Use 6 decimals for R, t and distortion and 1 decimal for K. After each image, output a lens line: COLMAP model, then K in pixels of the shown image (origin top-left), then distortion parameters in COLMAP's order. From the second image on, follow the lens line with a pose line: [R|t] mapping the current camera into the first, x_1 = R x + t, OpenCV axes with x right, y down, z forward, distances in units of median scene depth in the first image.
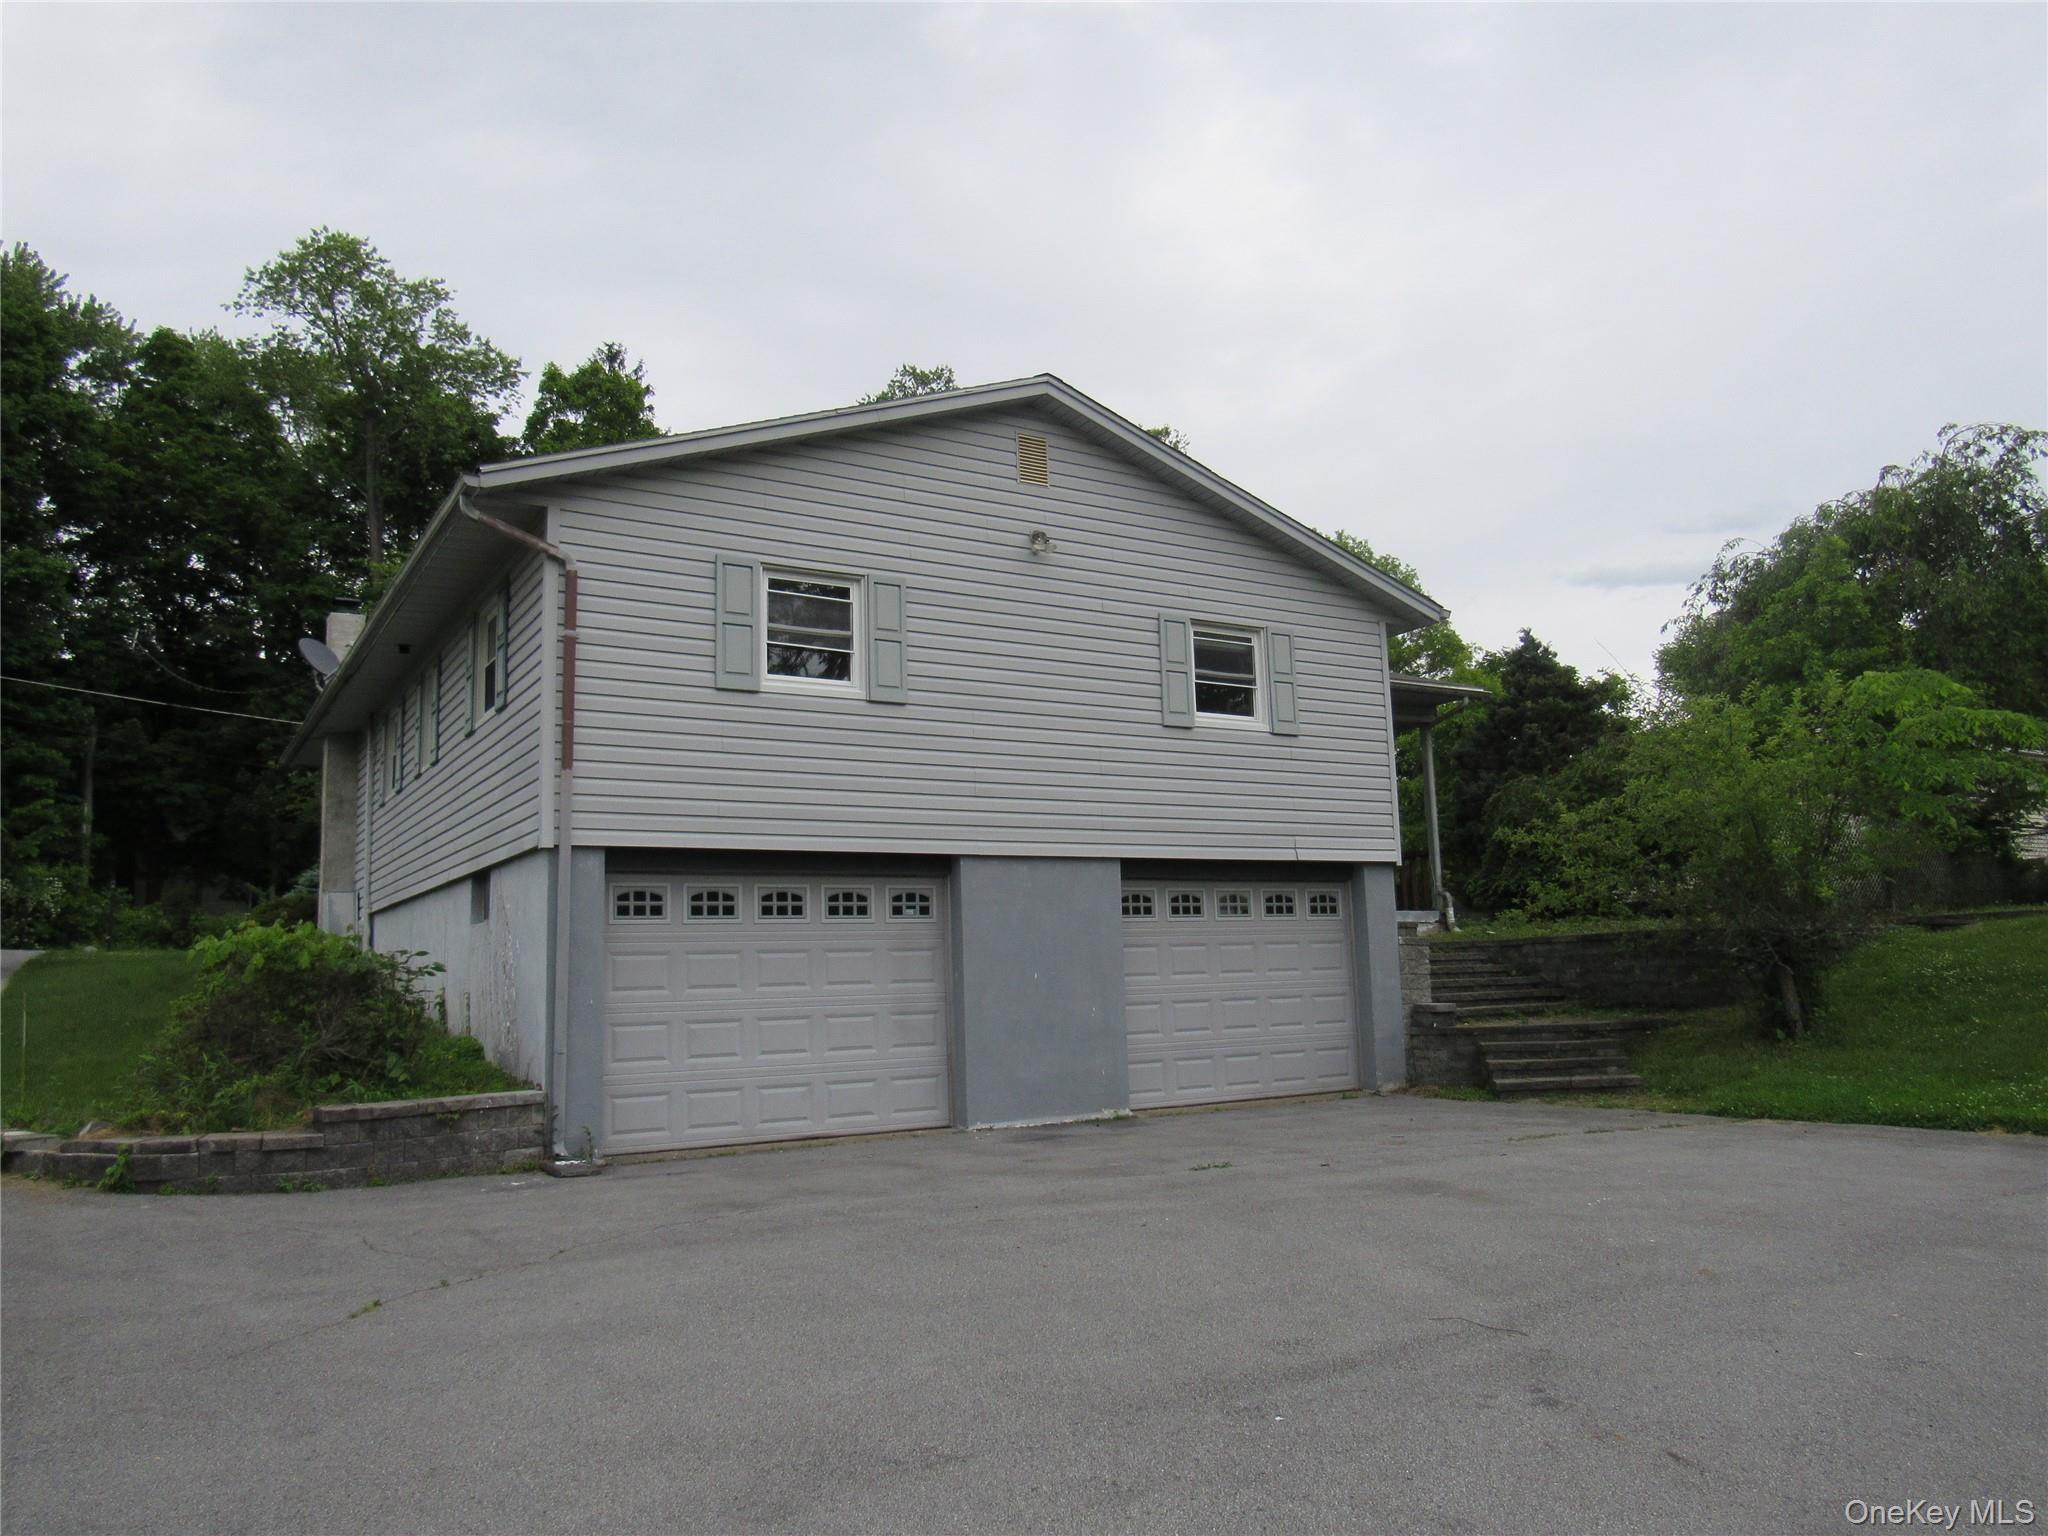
lens RADIAL K [[1462.0, 0, 1030.2], [0, 1462.0, 768.5], [0, 0, 1]] dist [-0.031735, 0.012679]
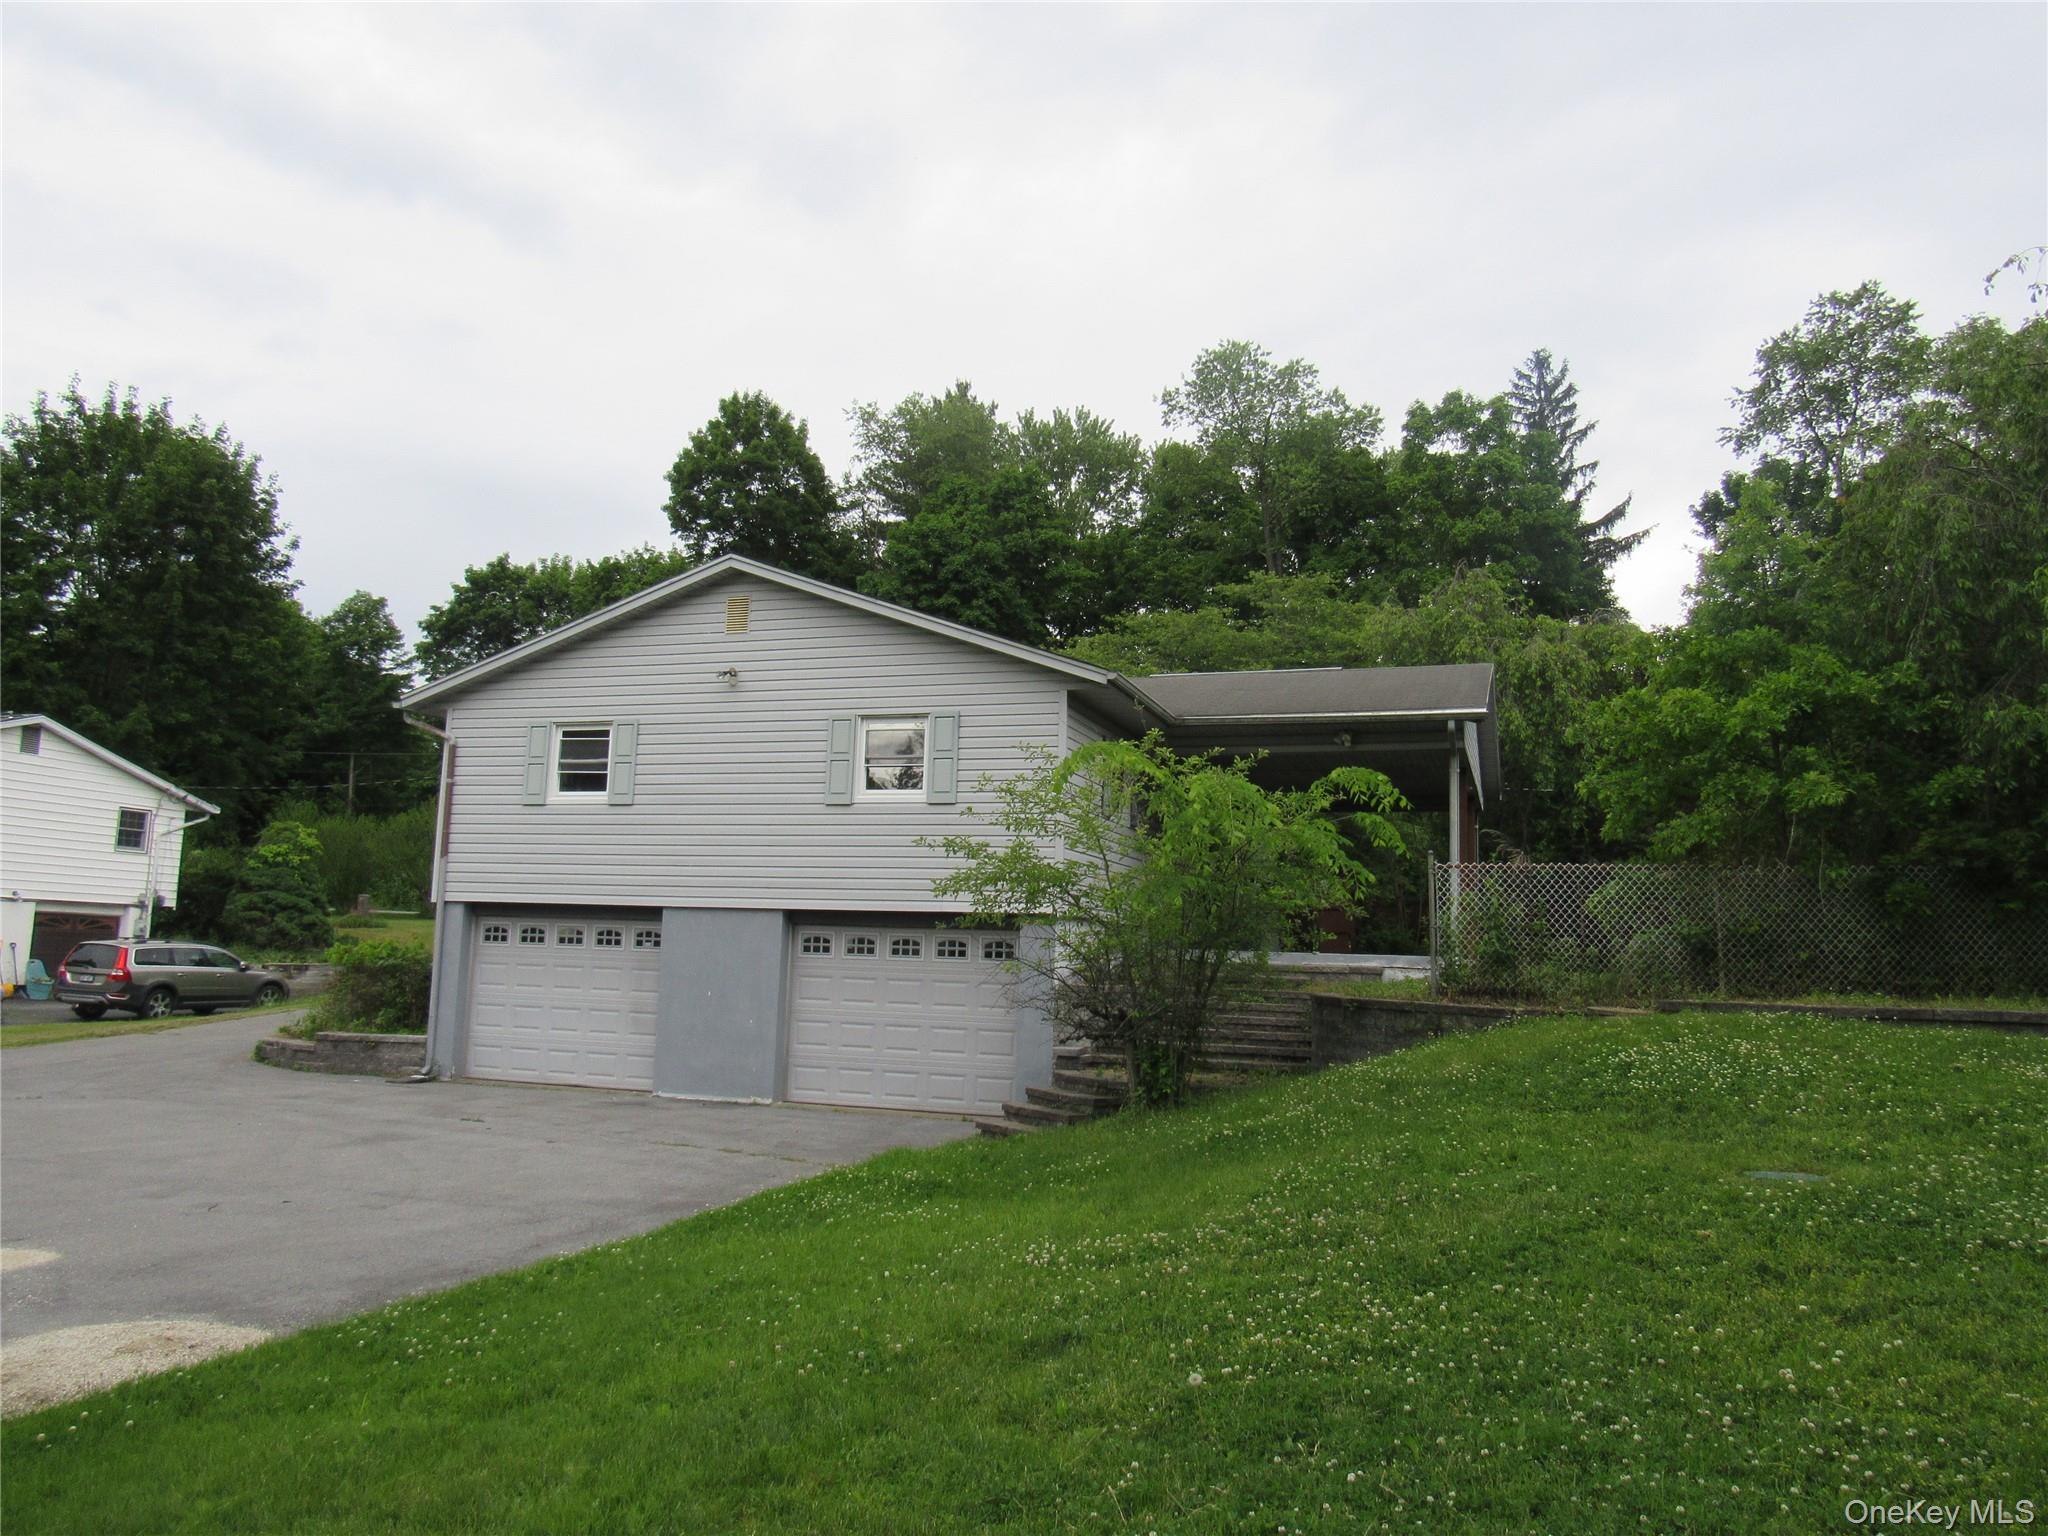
lens RADIAL K [[1462.0, 0, 1023.6], [0, 1462.0, 761.5], [0, 0, 1]] dist [-0.031735, 0.012679]
pose [[0.636228, -0.053873, -0.769618, 1.235370], [0.059479, 0.998015, -0.020690, -0.031422], [0.769205, -0.032612, 0.638169, 0.338422]]
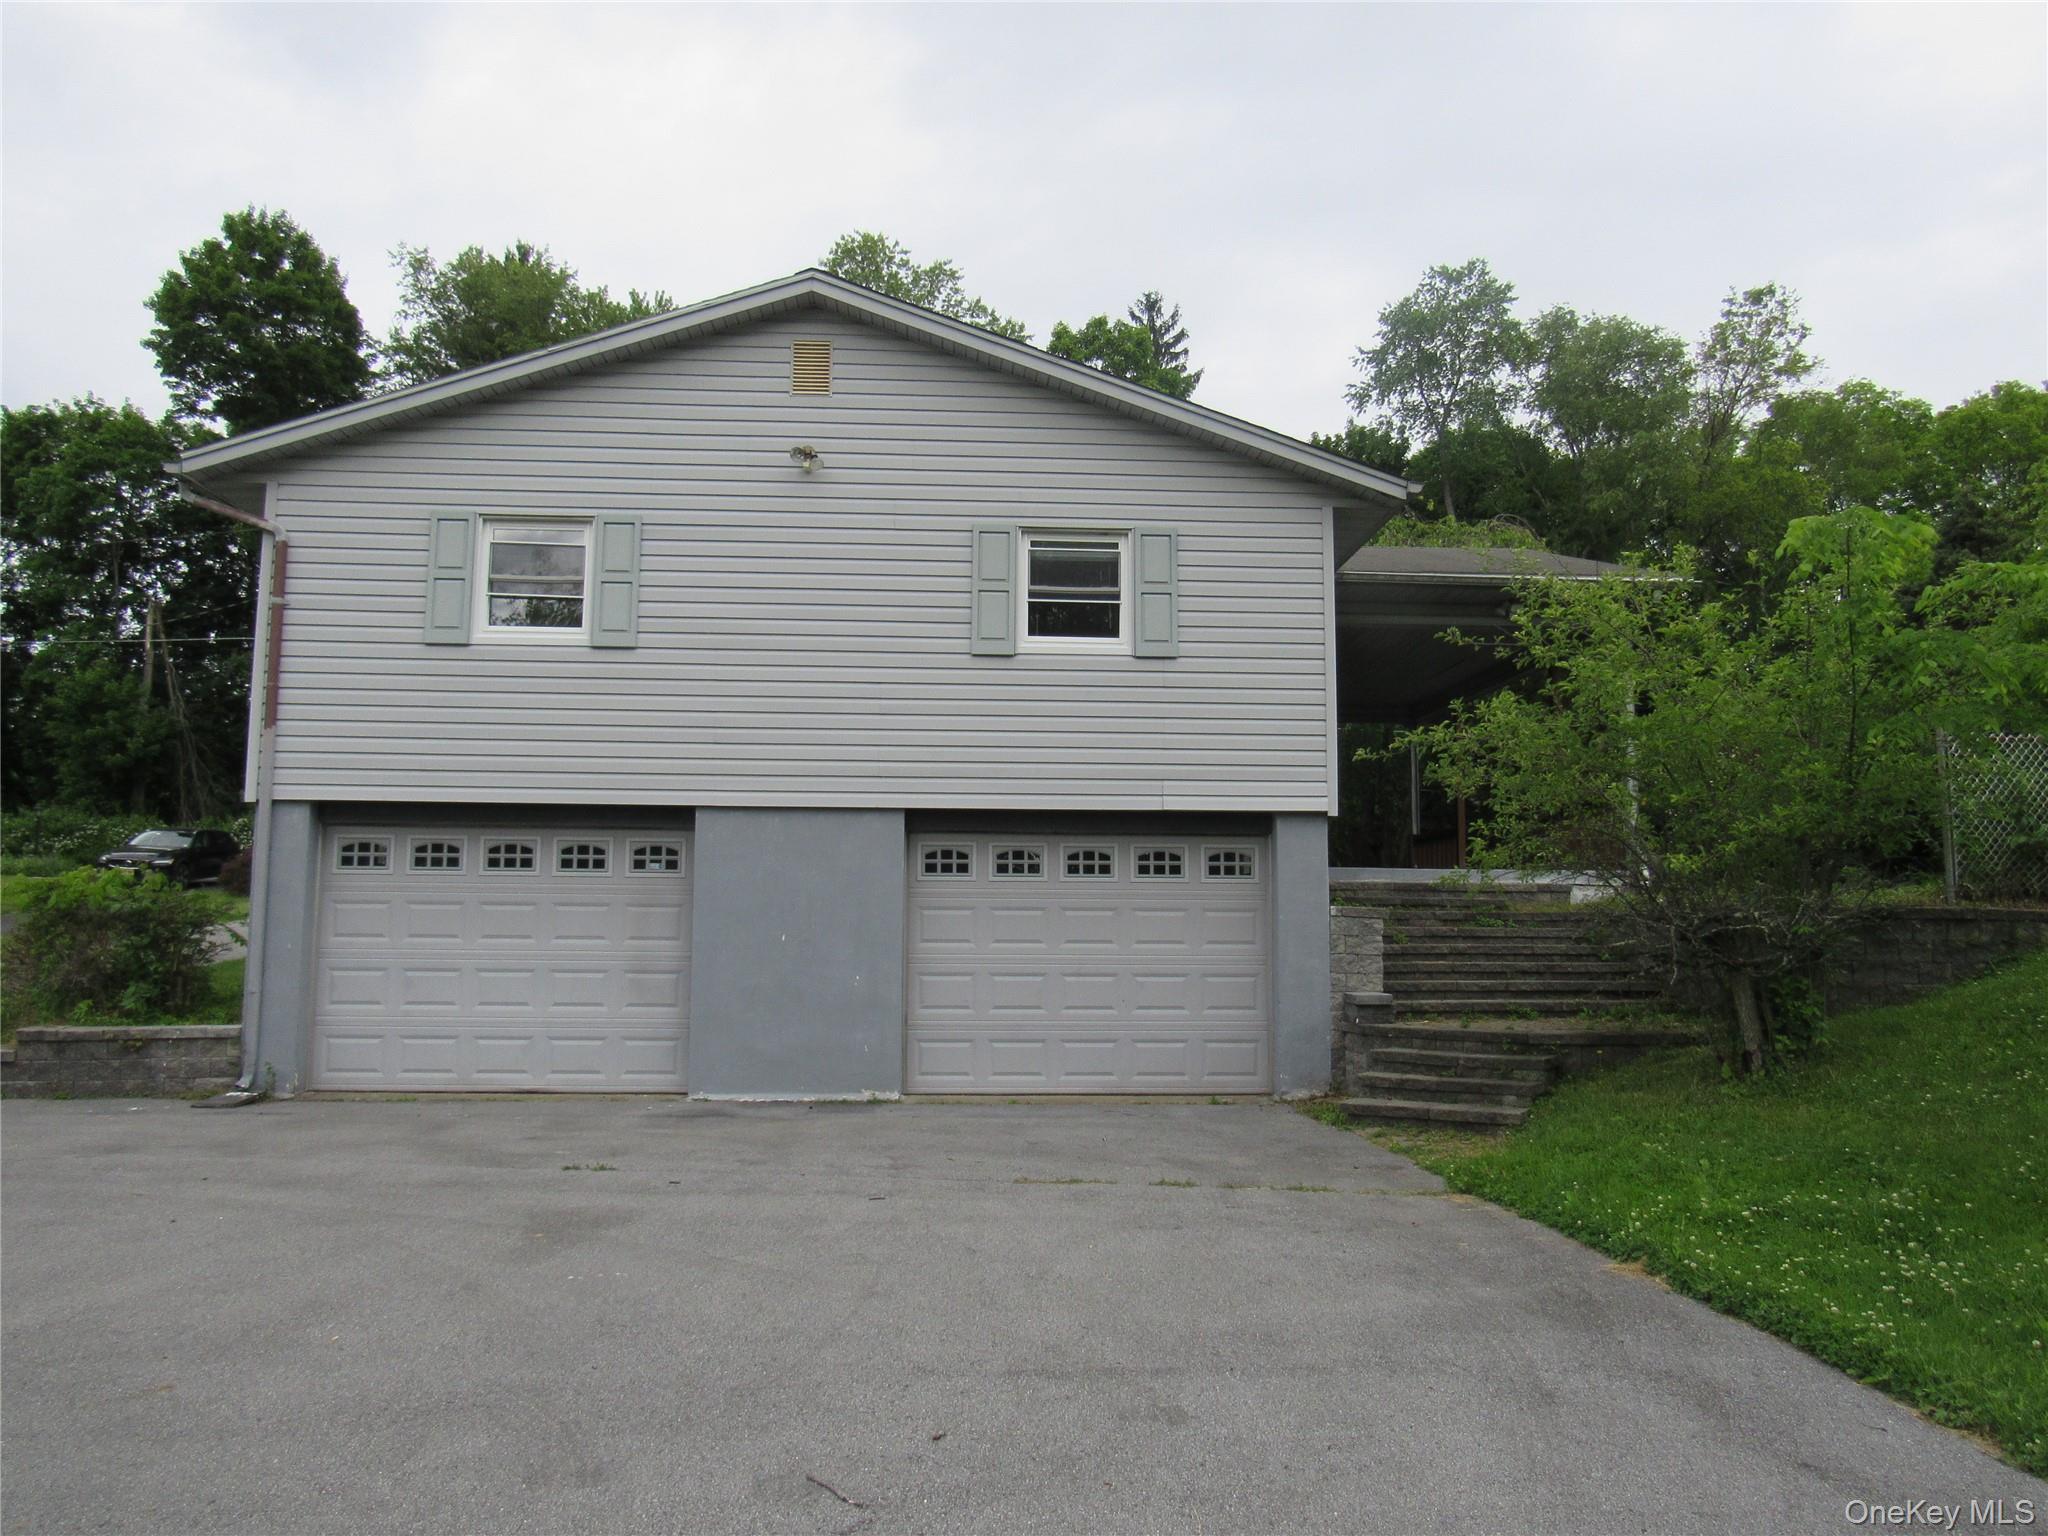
lens RADIAL K [[1462.0, 0, 1028.2], [0, 1462.0, 766.8], [0, 0, 1]] dist [-0.031735, 0.012679]
pose [[0.881850, -0.014456, -0.471309, 0.551040], [0.033467, 0.998928, 0.031979, 0.010727], [0.470341, -0.043975, 0.881388, 0.264429]]
